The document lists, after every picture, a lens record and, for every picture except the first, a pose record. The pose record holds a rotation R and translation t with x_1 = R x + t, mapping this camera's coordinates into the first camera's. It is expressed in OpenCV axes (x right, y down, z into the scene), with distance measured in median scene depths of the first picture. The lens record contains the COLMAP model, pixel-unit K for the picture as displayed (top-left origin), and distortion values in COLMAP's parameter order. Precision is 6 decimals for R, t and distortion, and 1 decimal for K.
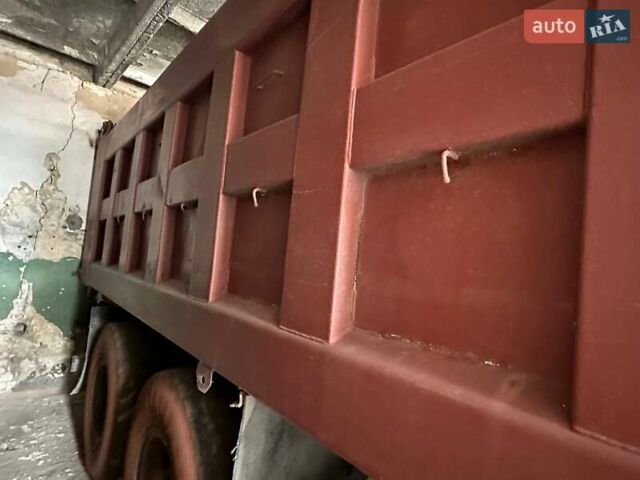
lens RADIAL K [[370.2, 0, 320.0], [0, 370.2, 240.0], [0, 0, 1]] dist [-0.006653, 0.002856]
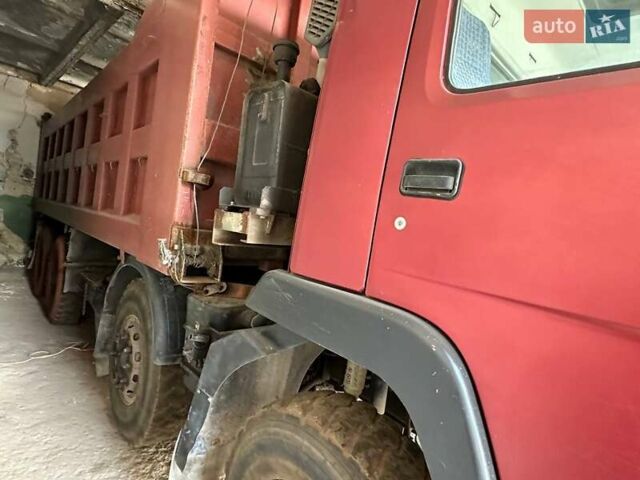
lens RADIAL K [[370.2, 0, 320.0], [0, 370.2, 240.0], [0, 0, 1]] dist [-0.006653, 0.002856]
pose [[0.997346, 0.040904, 0.060234, 0.536550], [-0.046914, 0.993676, 0.102012, 0.016682], [-0.055680, -0.104567, 0.992958, -0.724482]]
